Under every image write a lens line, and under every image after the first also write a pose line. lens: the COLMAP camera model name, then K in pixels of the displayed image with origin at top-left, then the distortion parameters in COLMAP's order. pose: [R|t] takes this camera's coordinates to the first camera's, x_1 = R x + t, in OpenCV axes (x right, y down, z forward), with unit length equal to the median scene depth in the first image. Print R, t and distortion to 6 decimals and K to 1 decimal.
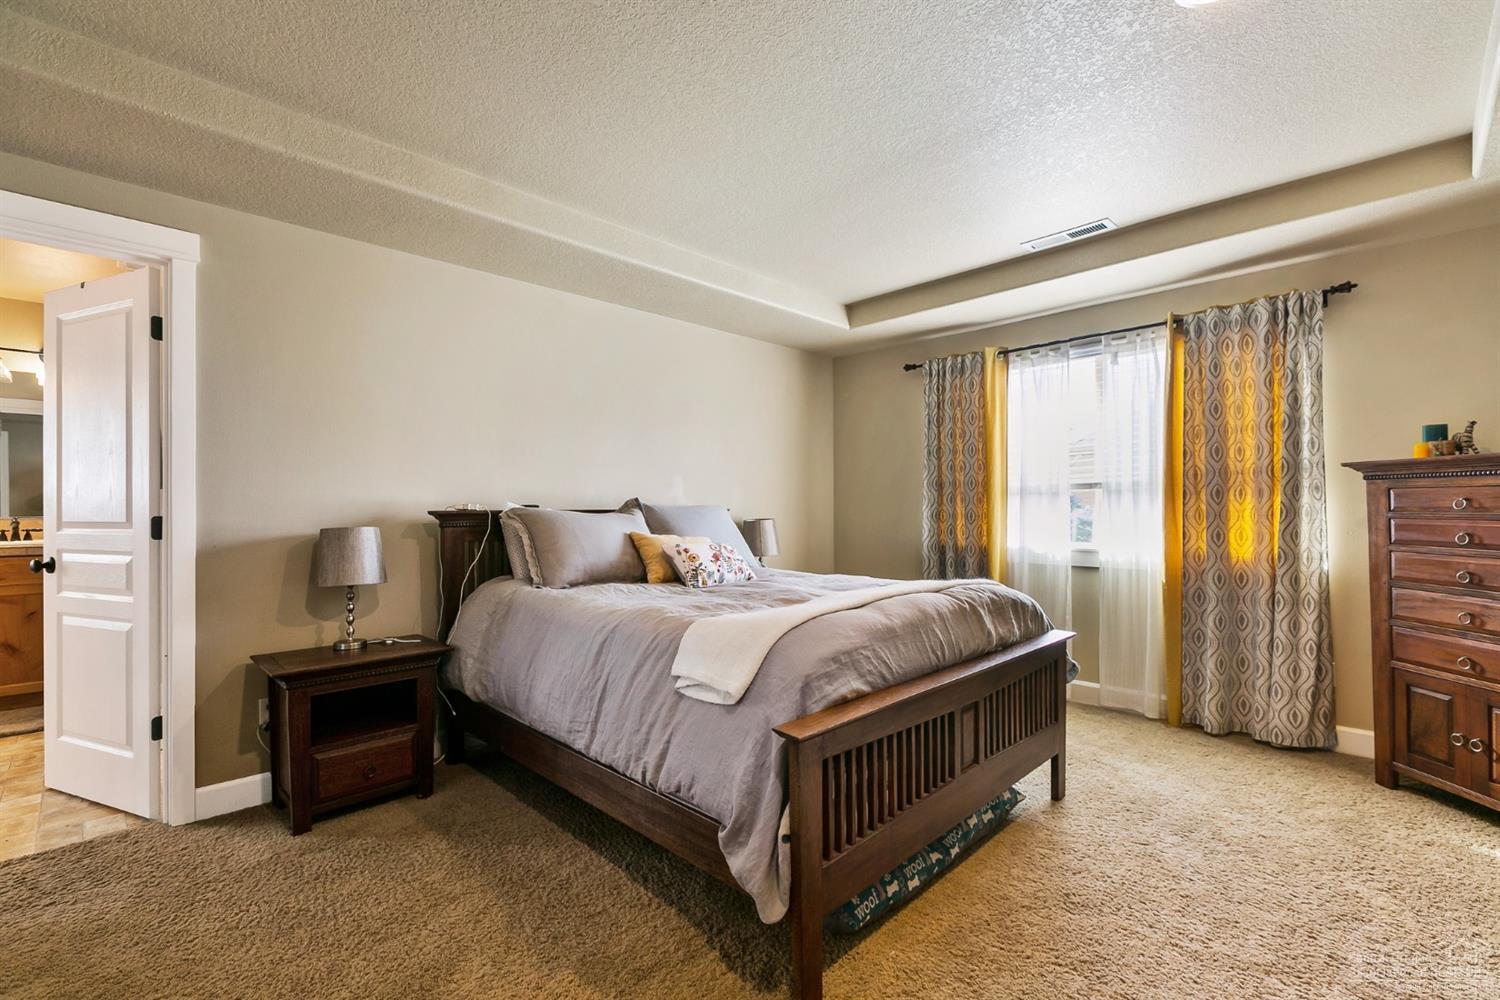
lens RADIAL K [[682.8, 0, 741.8], [0, 682.8, 499.8], [0, 0, 1]] dist [0.000756, 0.000226]
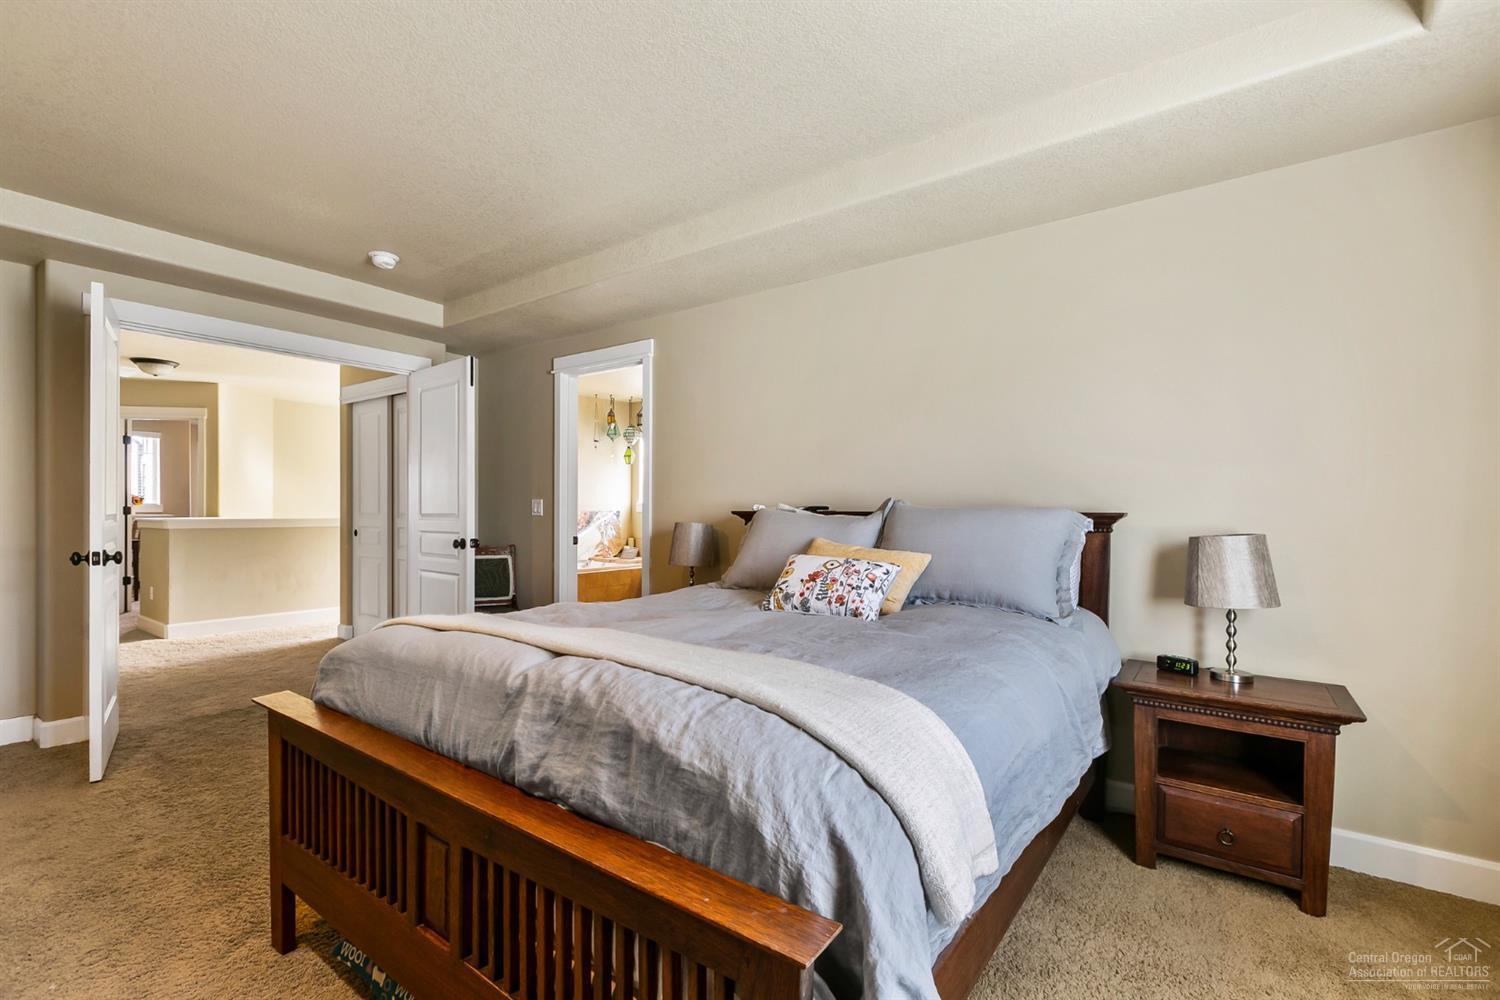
lens RADIAL K [[682.8, 0, 740.7], [0, 682.8, 507.3], [0, 0, 1]] dist [0.000756, 0.000226]
pose [[0.108150, -0.008195, -0.994101, 0.675886], [-0.004483, 0.999952, -0.008731, 0.020574], [0.994125, 0.005401, 0.108108, 0.872820]]
